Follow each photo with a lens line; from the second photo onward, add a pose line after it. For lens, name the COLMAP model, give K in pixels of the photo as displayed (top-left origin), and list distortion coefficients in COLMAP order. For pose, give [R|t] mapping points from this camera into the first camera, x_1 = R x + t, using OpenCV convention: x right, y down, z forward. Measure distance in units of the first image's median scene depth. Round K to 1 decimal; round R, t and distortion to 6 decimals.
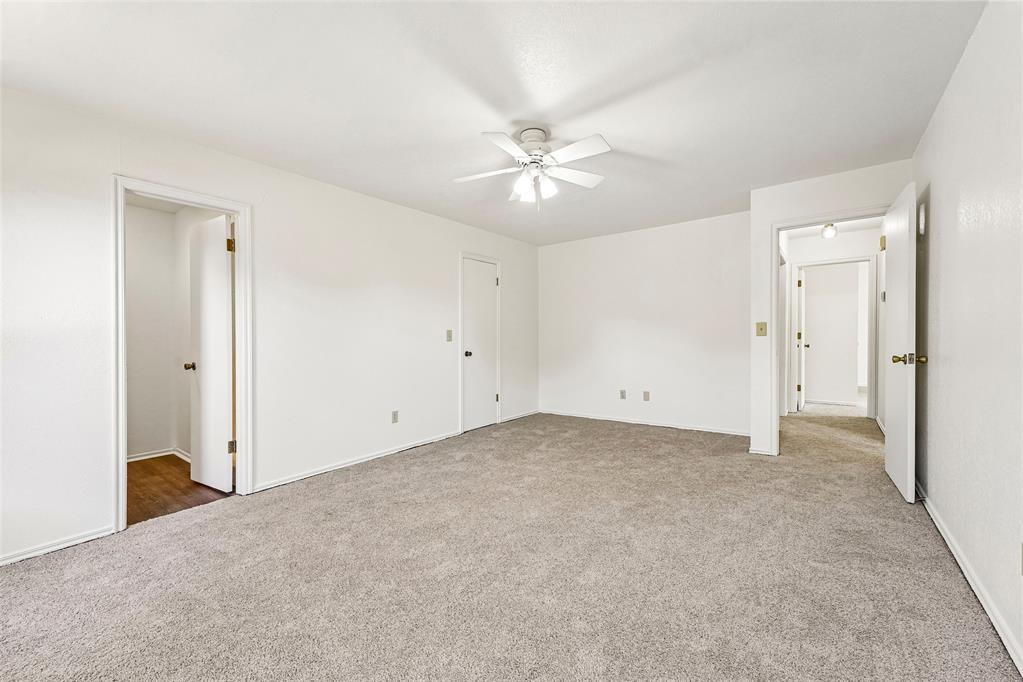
lens RADIAL K [[402.0, 0, 511.7], [0, 402.0, 340.2], [0, 0, 1]] dist [-0.001165, -0.000483]
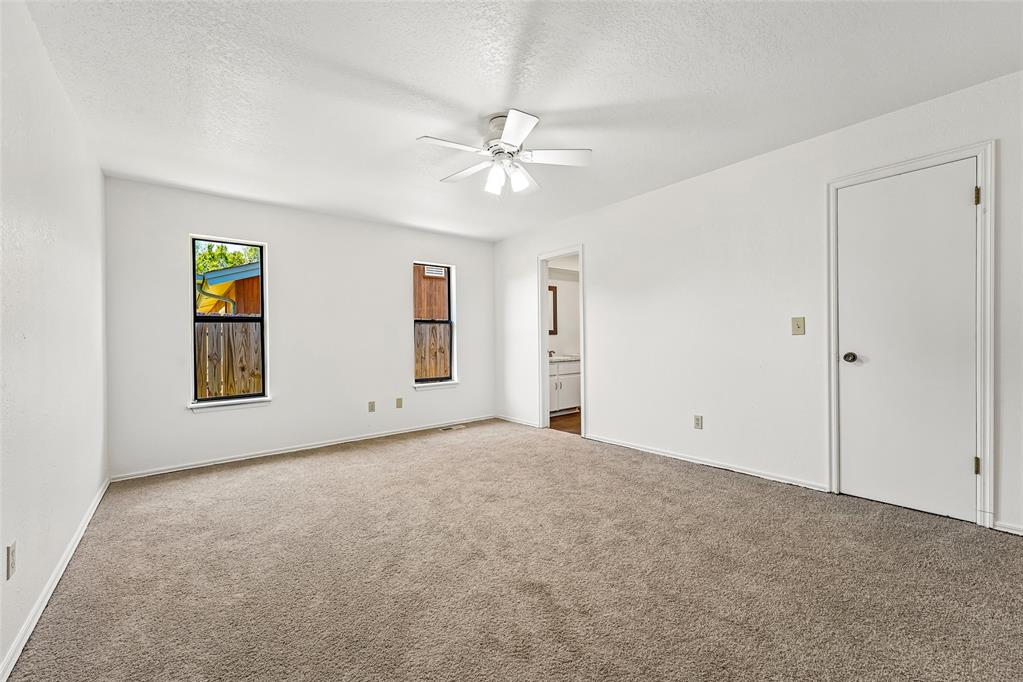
lens RADIAL K [[402.0, 0, 513.1], [0, 402.0, 340.8], [0, 0, 1]] dist [-0.001165, -0.000483]
pose [[-0.215409, 0.009832, -0.976474, 0.653232], [0.005913, 0.999944, 0.008764, 0.004171], [0.976506, -0.003886, -0.215455, 0.805167]]
